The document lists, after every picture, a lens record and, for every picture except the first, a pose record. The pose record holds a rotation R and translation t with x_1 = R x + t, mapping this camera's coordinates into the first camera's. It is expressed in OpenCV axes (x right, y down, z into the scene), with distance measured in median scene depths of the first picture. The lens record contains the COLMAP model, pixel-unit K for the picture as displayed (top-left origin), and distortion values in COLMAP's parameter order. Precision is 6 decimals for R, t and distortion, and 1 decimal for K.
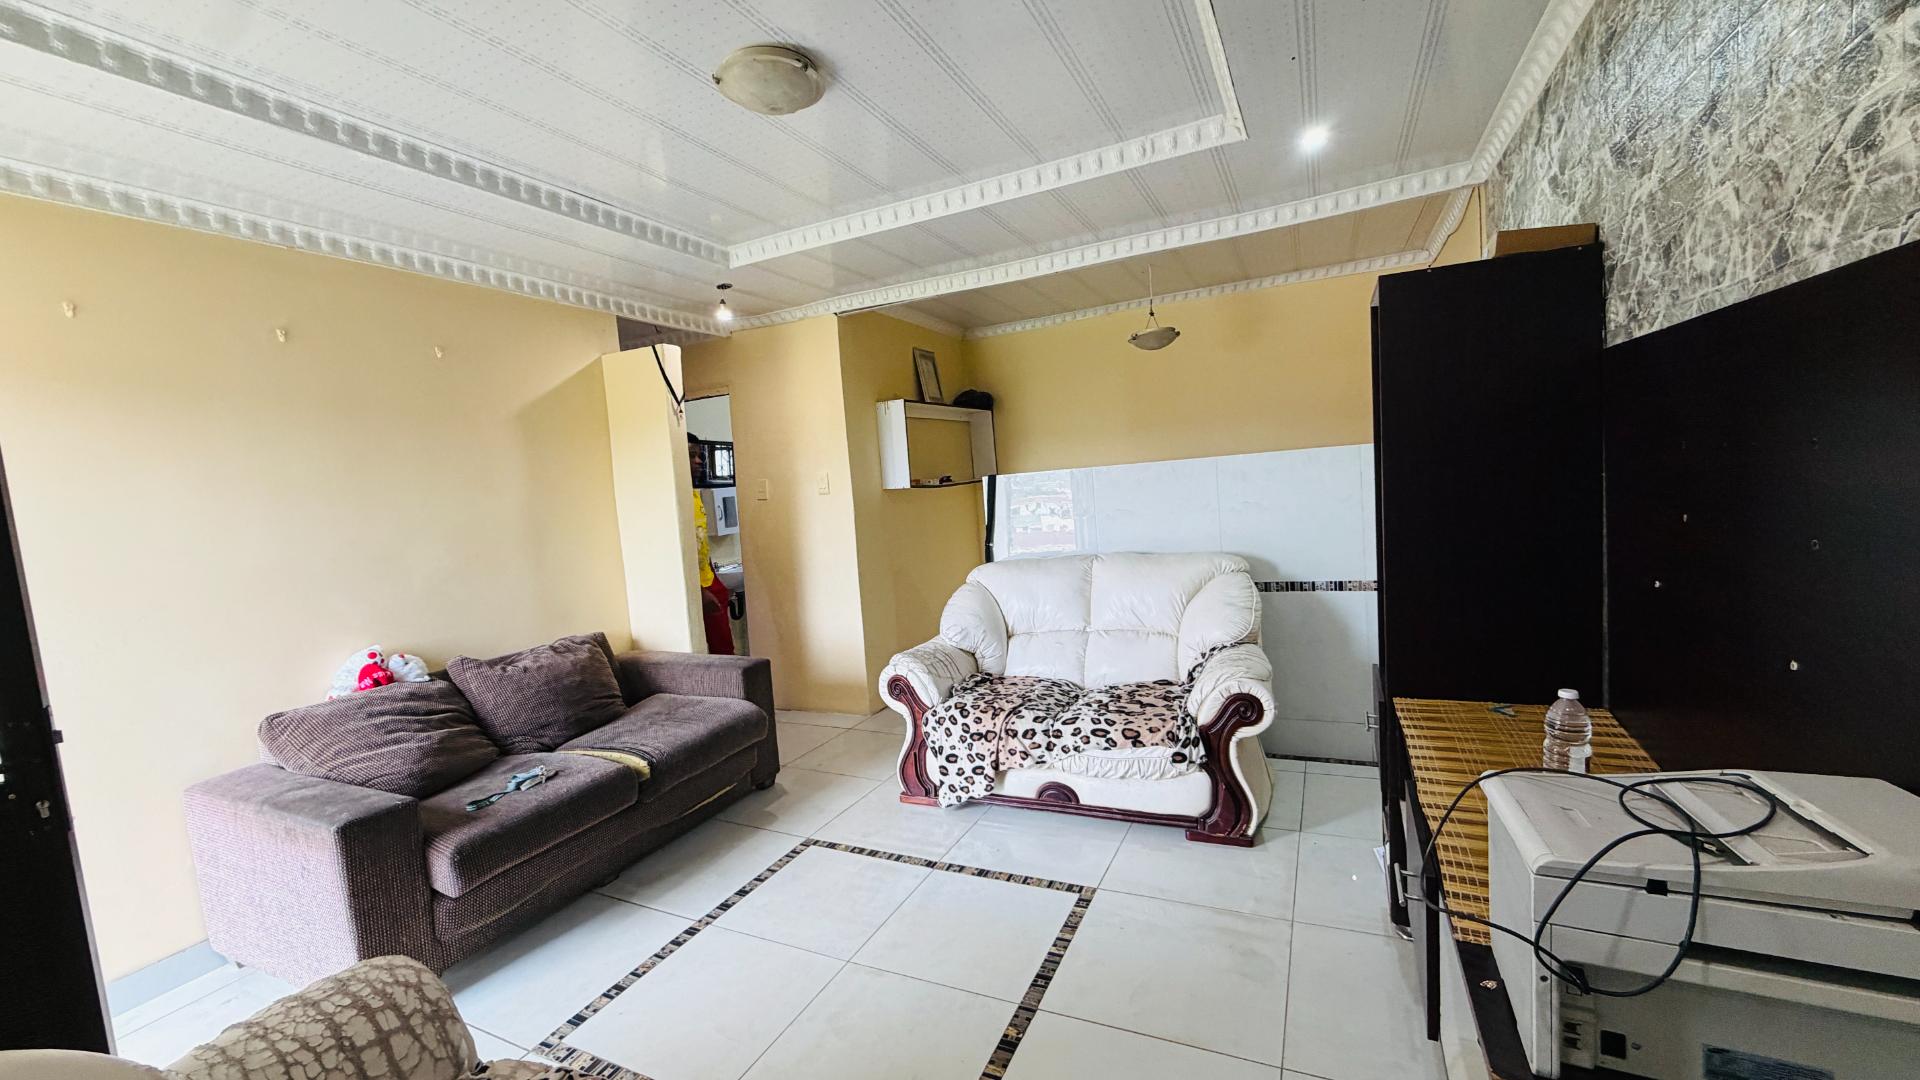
lens RADIAL K [[765.5, 0, 957.9], [0, 765.5, 540.5], [0, 0, 1]] dist [-0.000316, 0.000208]
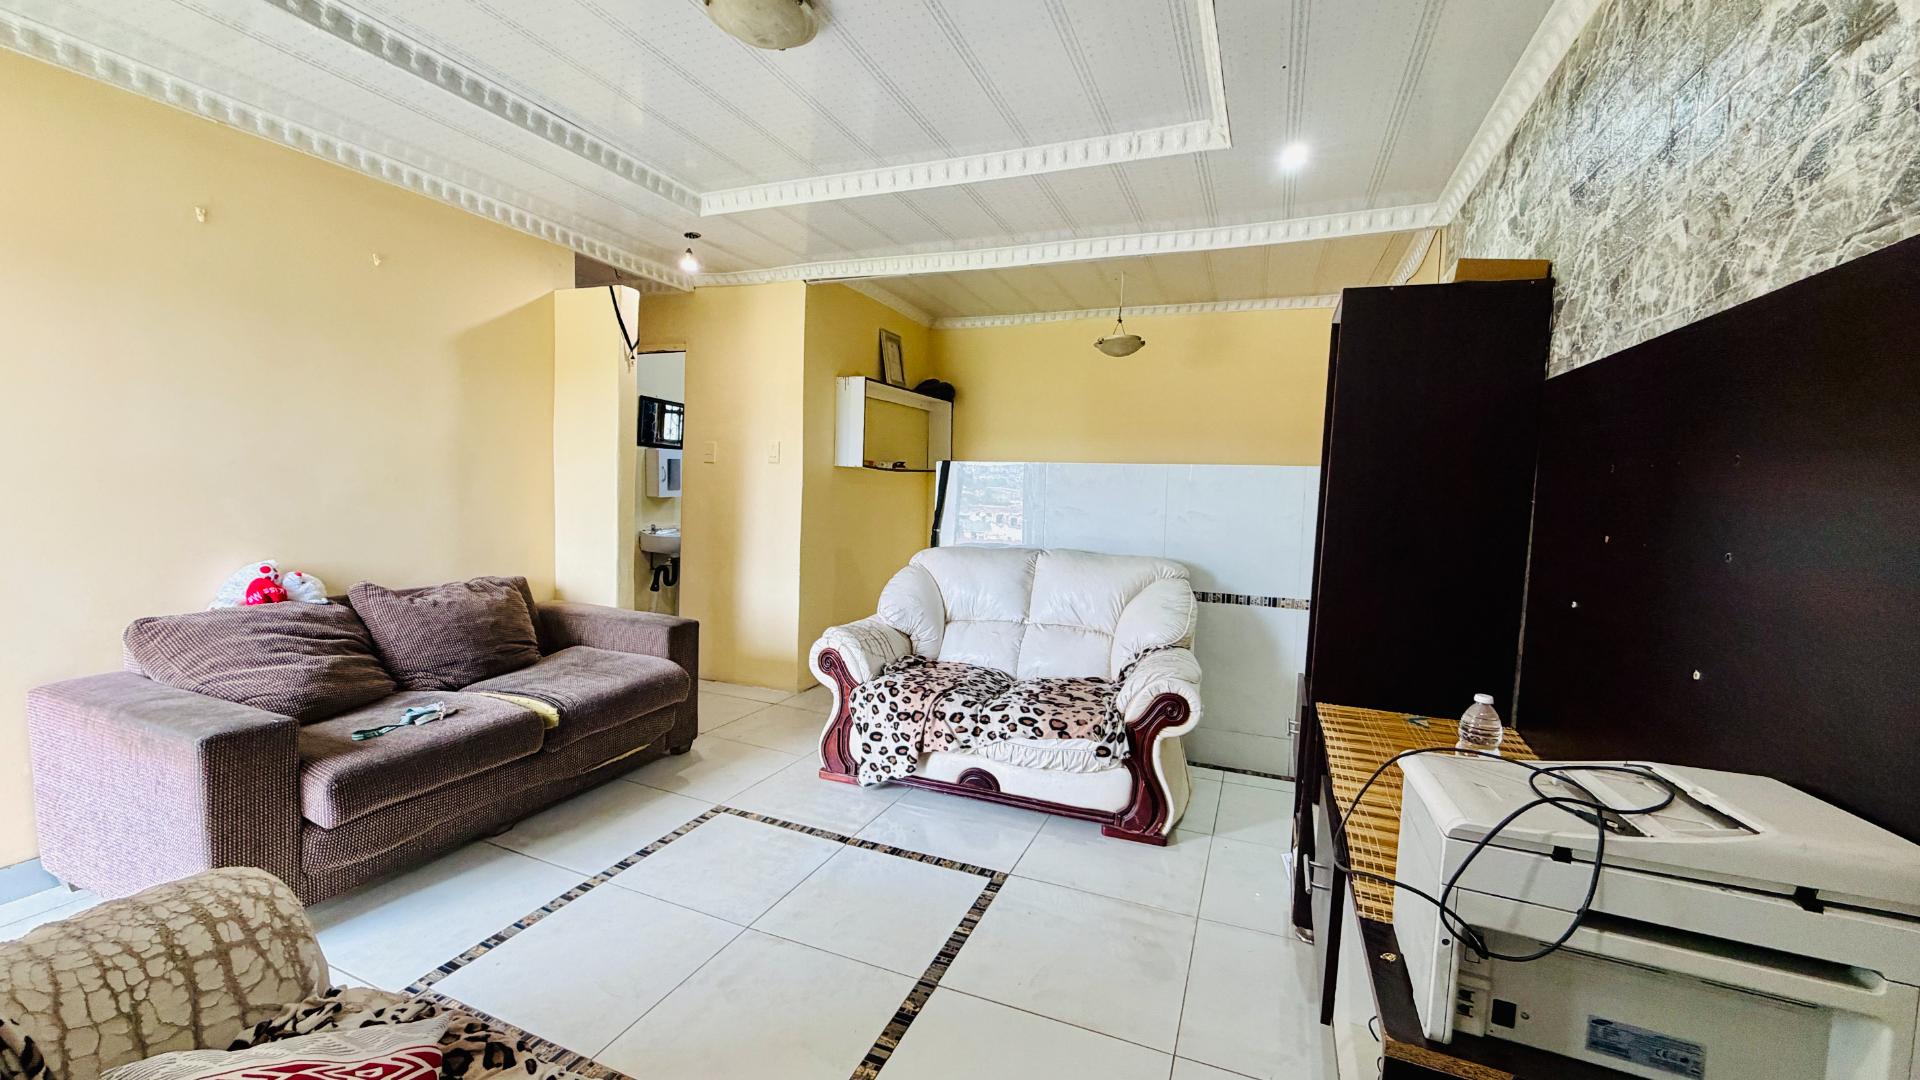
lens RADIAL K [[765.5, 0, 957.9], [0, 765.5, 540.5], [0, 0, 1]] dist [-0.000316, 0.000208]
pose [[0.992170, 0.103863, 0.069356, 0.002158], [-0.103457, 0.994589, -0.009431, 0.038210], [-0.069960, 0.002182, 0.997547, 0.013081]]
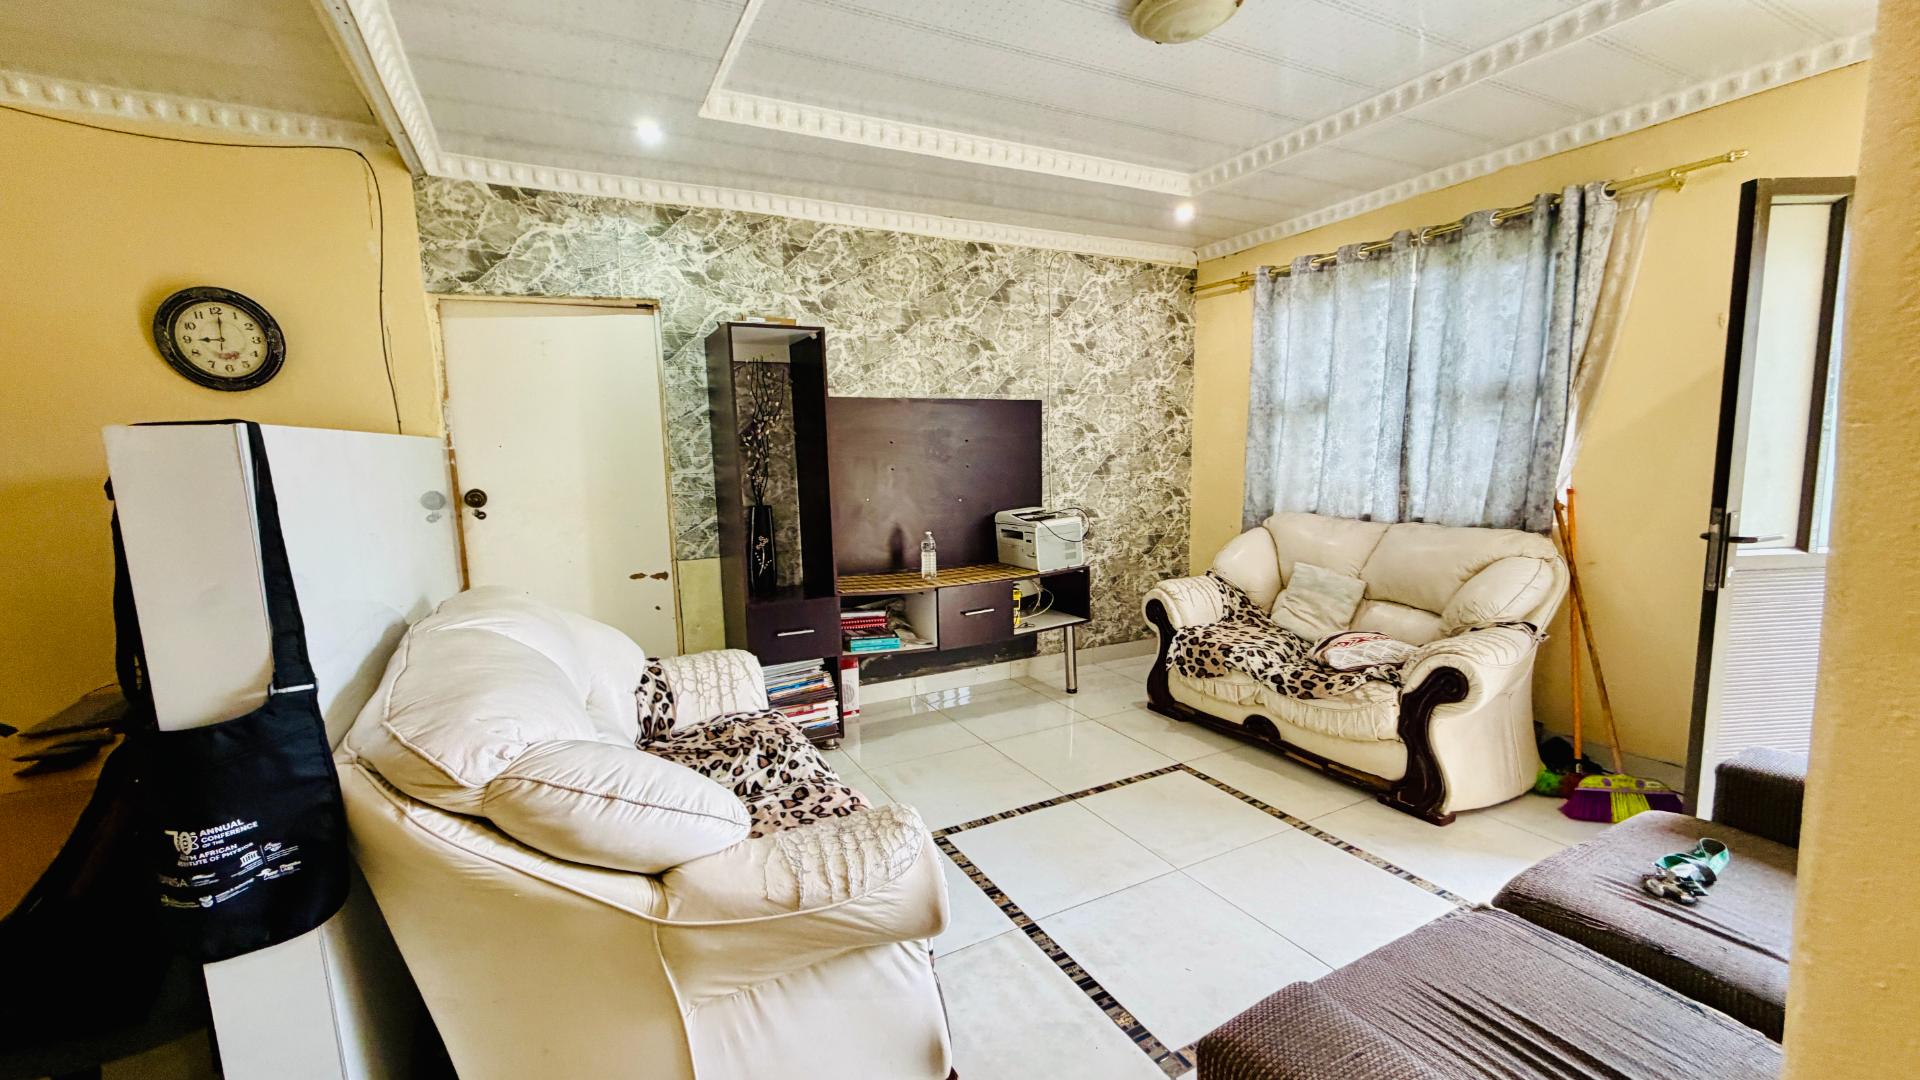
lens RADIAL K [[765.5, 0, 957.9], [0, 765.5, 540.5], [0, 0, 1]] dist [-0.000316, 0.000208]
pose [[-0.807779, 0.022495, 0.589056, -0.445975], [0.133473, 0.980299, 0.145597, -0.077310], [-0.574176, 0.196233, -0.794868, 1.620198]]
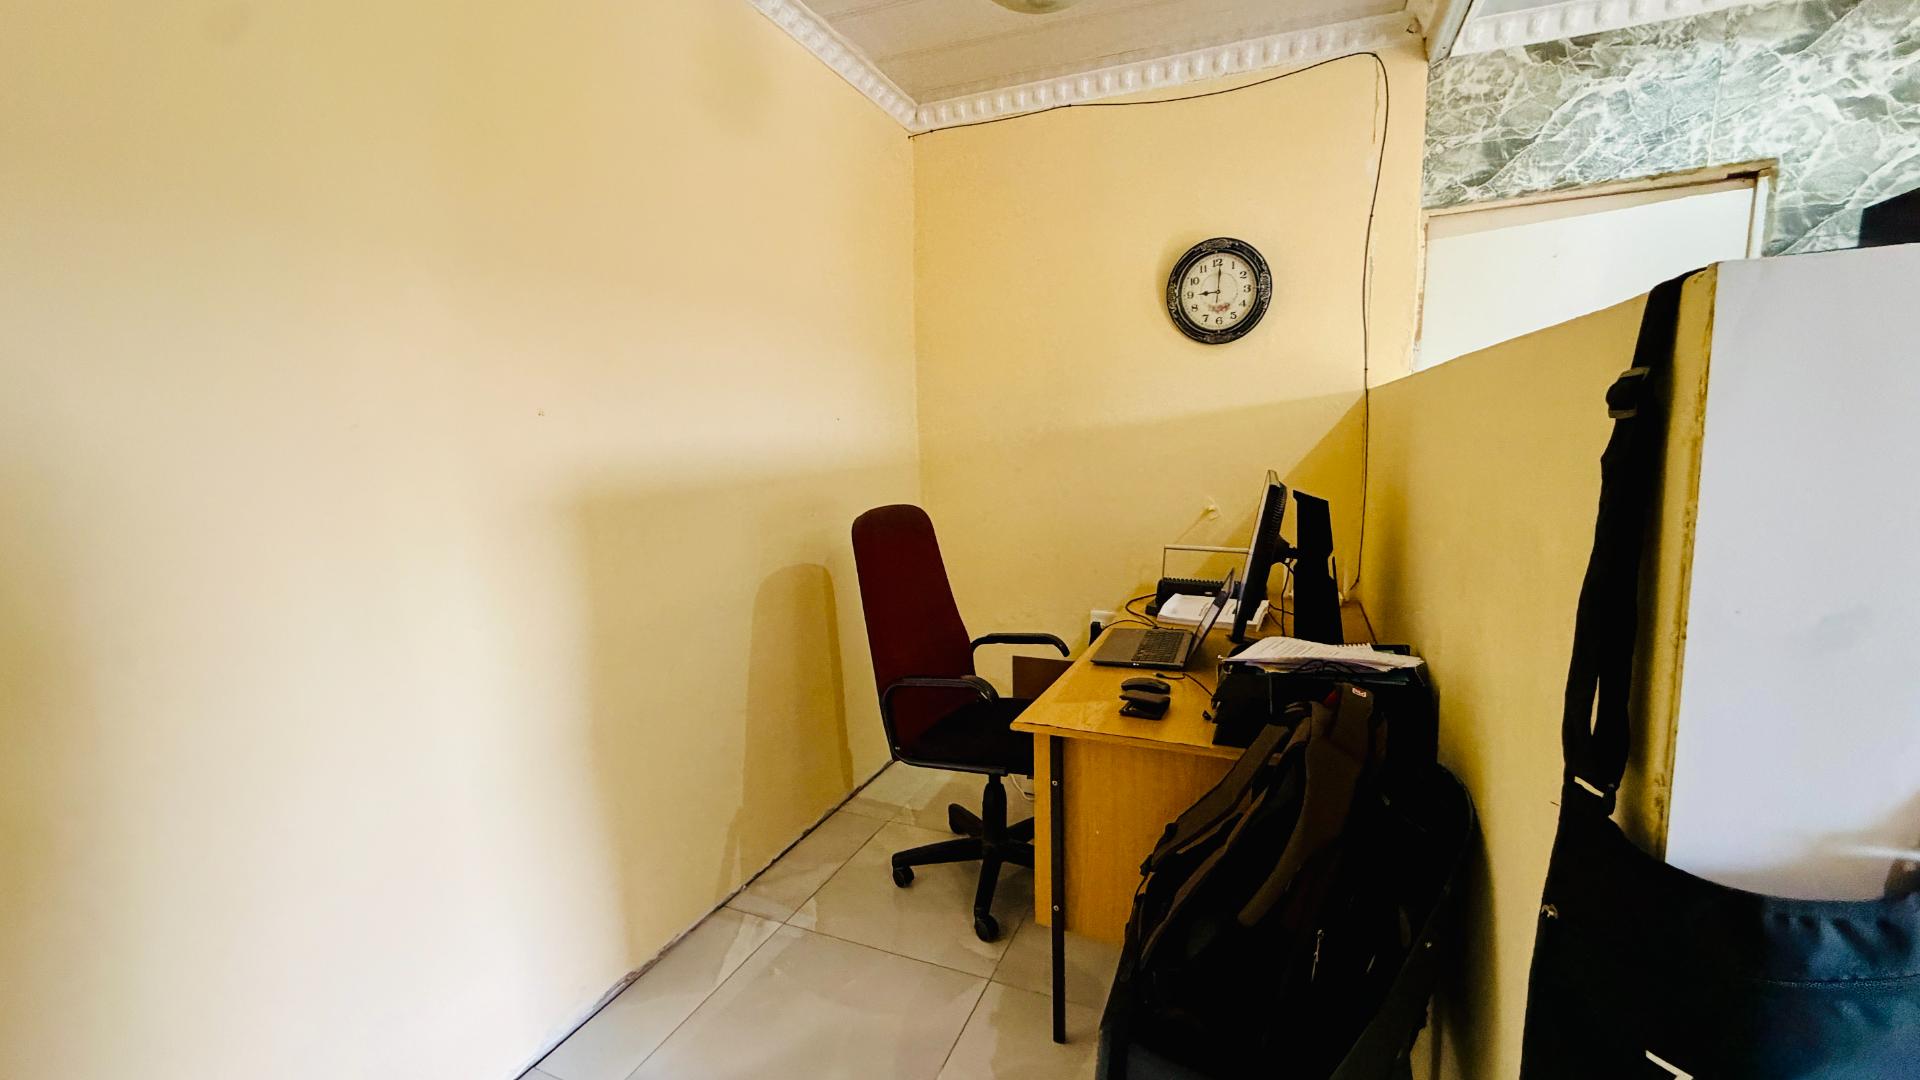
lens RADIAL K [[765.5, 0, 957.9], [0, 765.5, 540.5], [0, 0, 1]] dist [-0.000316, 0.000208]
pose [[-0.055915, -0.061580, 0.996535, -0.092211], [0.104977, 0.992201, 0.067203, -0.097612], [-0.992901, 0.108371, -0.049014, 1.742478]]
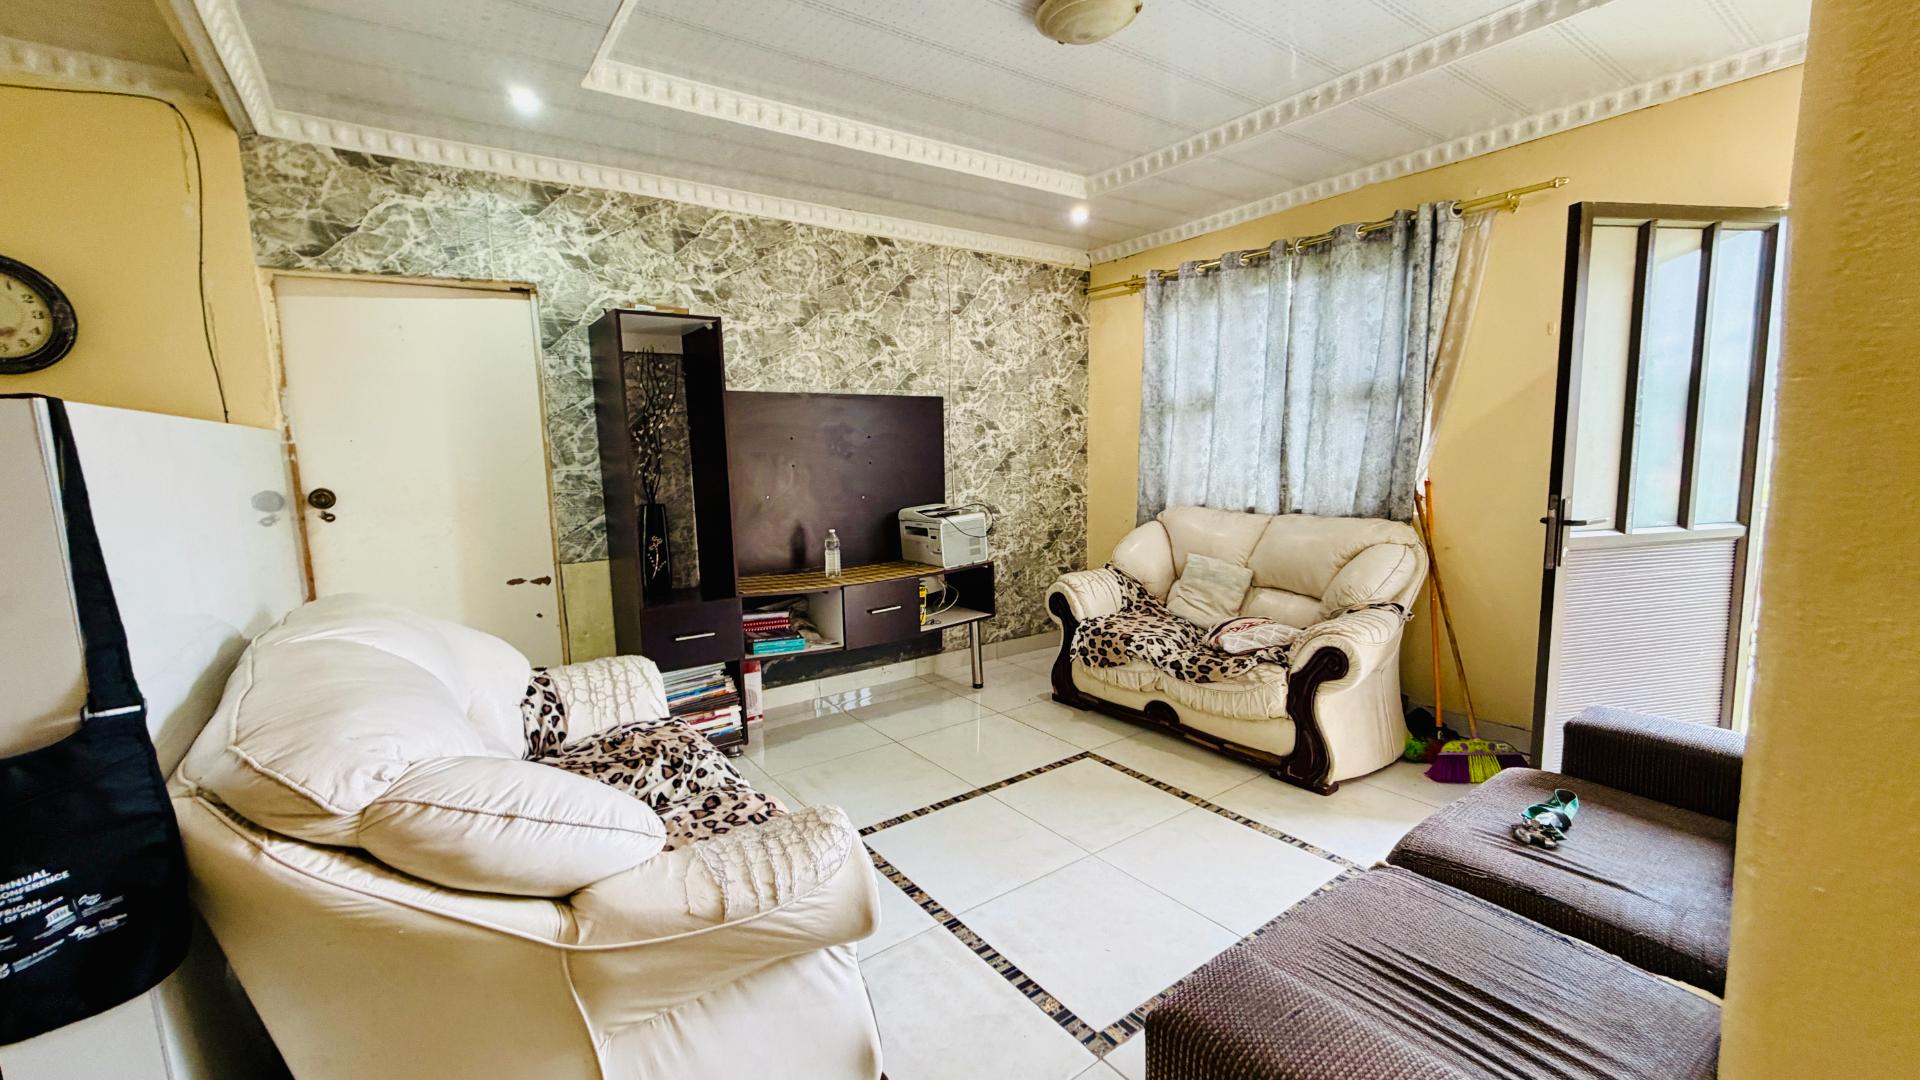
lens RADIAL K [[765.5, 0, 957.9], [0, 765.5, 540.5], [0, 0, 1]] dist [-0.000316, 0.000208]
pose [[-0.881284, 0.037378, 0.471107, -0.422178], [0.128451, 0.978283, 0.162671, -0.071212], [-0.454796, 0.203873, -0.866946, 1.625503]]
